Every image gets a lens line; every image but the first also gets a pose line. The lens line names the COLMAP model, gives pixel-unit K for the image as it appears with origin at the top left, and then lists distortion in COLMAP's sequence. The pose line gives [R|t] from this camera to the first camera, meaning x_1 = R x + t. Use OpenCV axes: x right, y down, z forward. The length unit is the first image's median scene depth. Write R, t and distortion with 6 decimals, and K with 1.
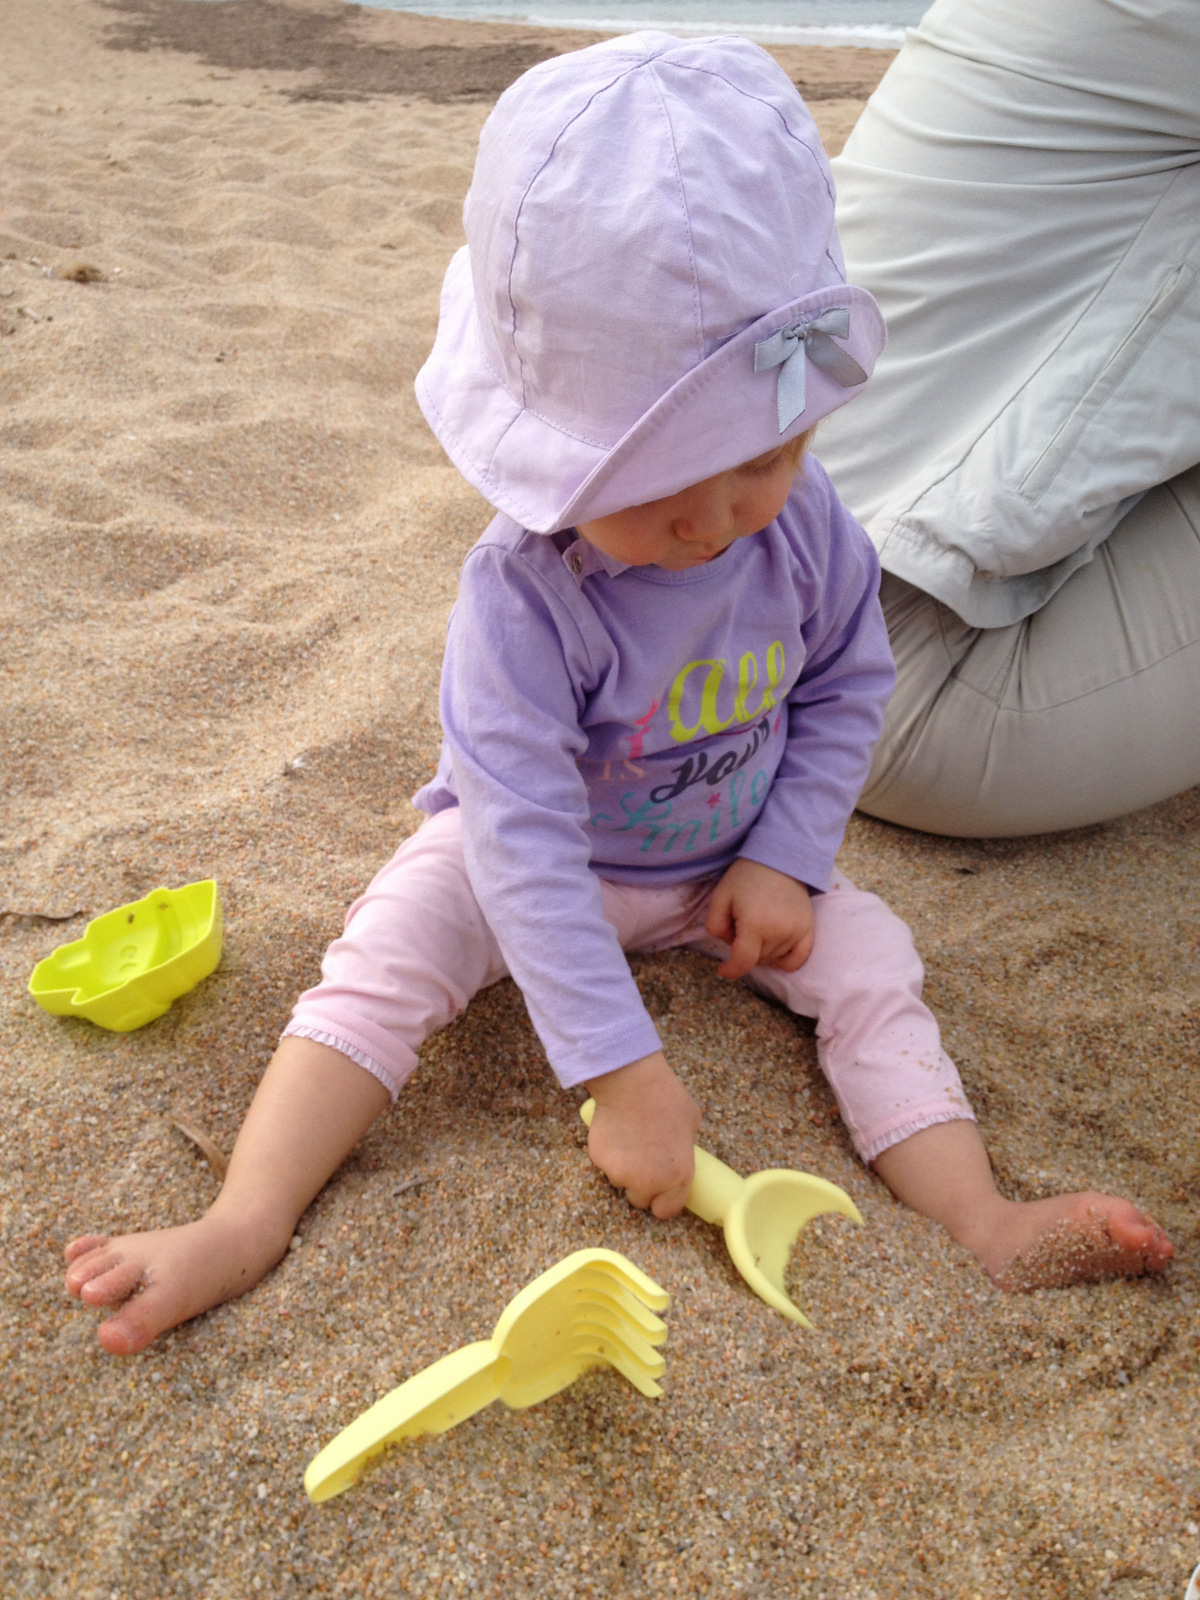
lens RADIAL K [[1487.2, 0, 603.9], [0, 1487.2, 802.0], [0, 0, 1]] dist [0.040319, -0.072492]
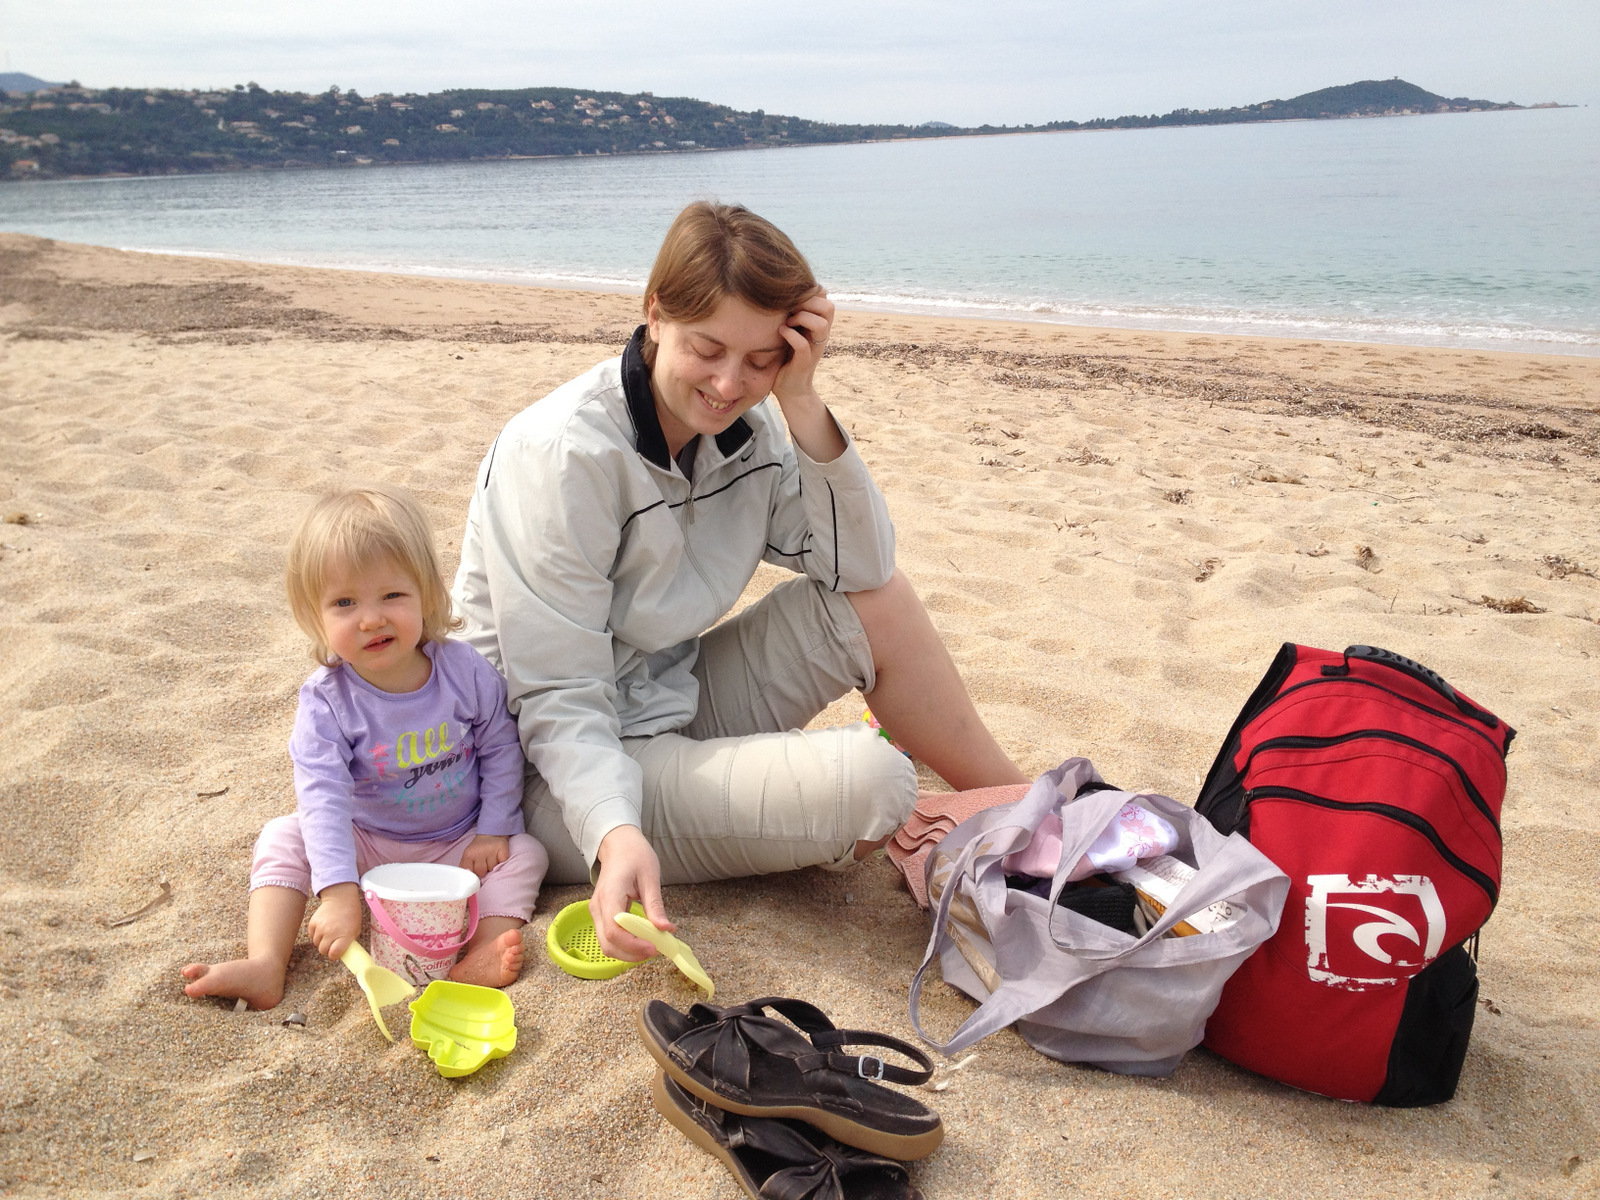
lens RADIAL K [[1487.2, 0, 847.2], [0, 1487.2, 617.0], [0, 0, 1]] dist [0.040319, -0.072492]
pose [[0.940792, -0.063019, 0.333075, -0.066276], [0.140168, 0.966955, -0.212960, 0.144266], [-0.308648, 0.247038, 0.918536, -0.497440]]
